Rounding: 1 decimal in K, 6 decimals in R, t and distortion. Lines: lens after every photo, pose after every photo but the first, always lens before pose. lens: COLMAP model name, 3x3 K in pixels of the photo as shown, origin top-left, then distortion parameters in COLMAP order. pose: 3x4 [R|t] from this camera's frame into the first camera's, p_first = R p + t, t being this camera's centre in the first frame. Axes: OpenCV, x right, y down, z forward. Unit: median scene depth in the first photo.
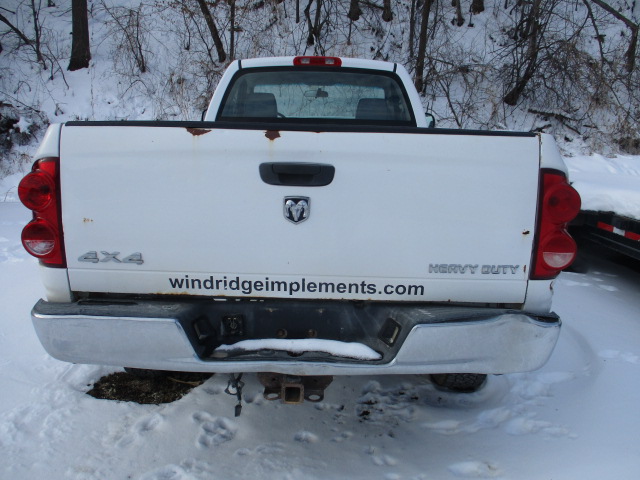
lens RADIAL K [[537.9, 0, 319.6], [0, 537.9, 248.5], [0, 0, 1]] dist [-0.042029, 0.004223]
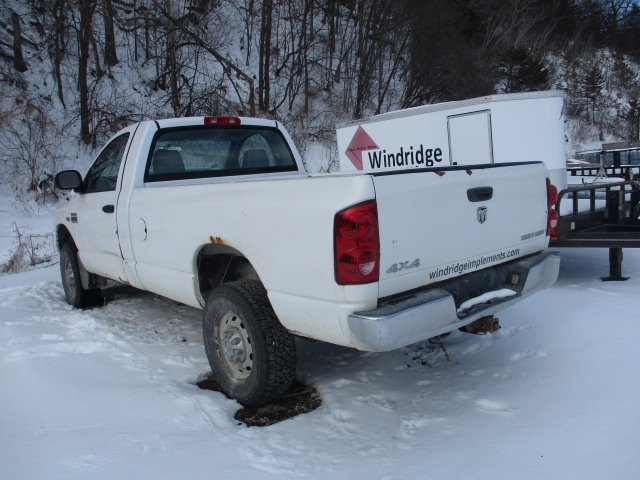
lens RADIAL K [[537.9, 0, 319.6], [0, 537.9, 248.5], [0, 0, 1]] dist [-0.042029, 0.004223]
pose [[0.754167, -0.167842, 0.634871, -1.184461], [0.218689, 0.975793, -0.001810, -0.060746], [-0.619199, 0.140204, 0.772616, 0.026347]]
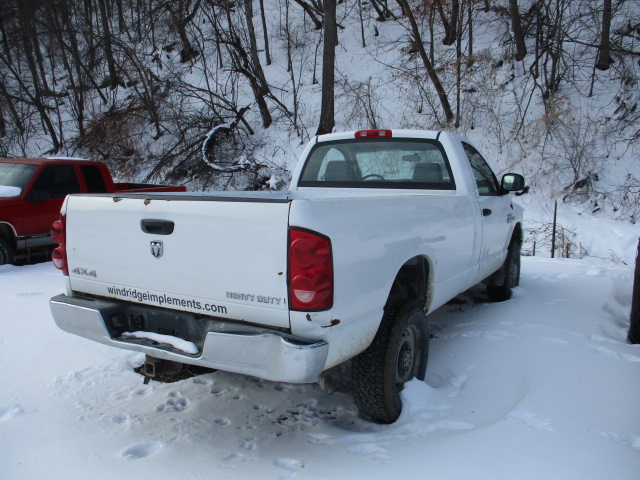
lens RADIAL K [[538.1, 0, 320.0], [0, 538.1, 240.0], [0, 0, 1]] dist [-0.079801, -0.002824]
pose [[0.876619, 0.038484, -0.479645, 0.887227], [-0.091512, 0.991938, -0.087665, -0.003778], [0.472404, 0.120742, 0.873073, -0.115239]]
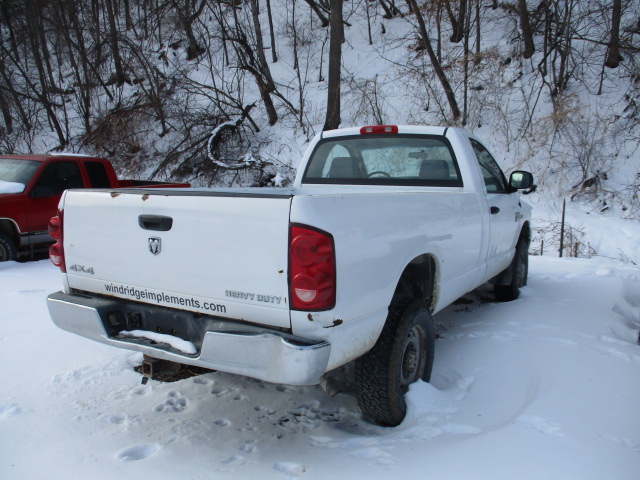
lens RADIAL K [[538.1, 0, 320.0], [0, 538.1, 240.0], [0, 0, 1]] dist [-0.079801, -0.002824]
pose [[0.871140, 0.044565, -0.489008, 0.874178], [-0.097575, 0.991724, -0.083445, -0.005610], [0.481242, 0.120408, 0.868279, -0.077249]]
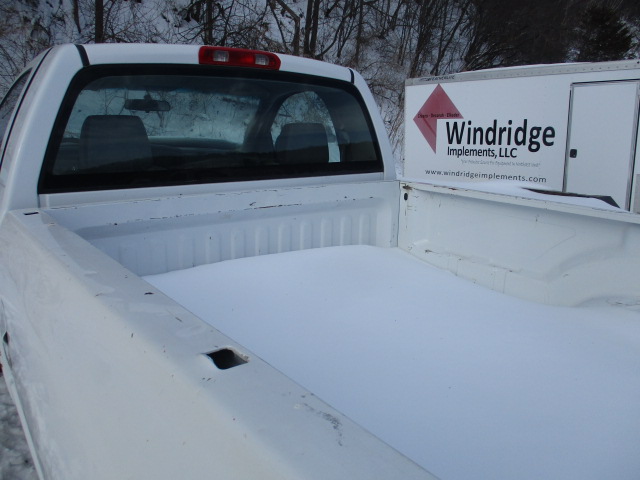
lens RADIAL K [[537.9, 0, 319.6], [0, 537.9, 248.5], [0, 0, 1]] dist [-0.042029, 0.004223]
pose [[0.799887, -0.145590, 0.582223, -0.519163], [0.124155, 0.989286, 0.076809, -0.369725], [-0.587168, 0.010847, 0.809393, 1.003318]]
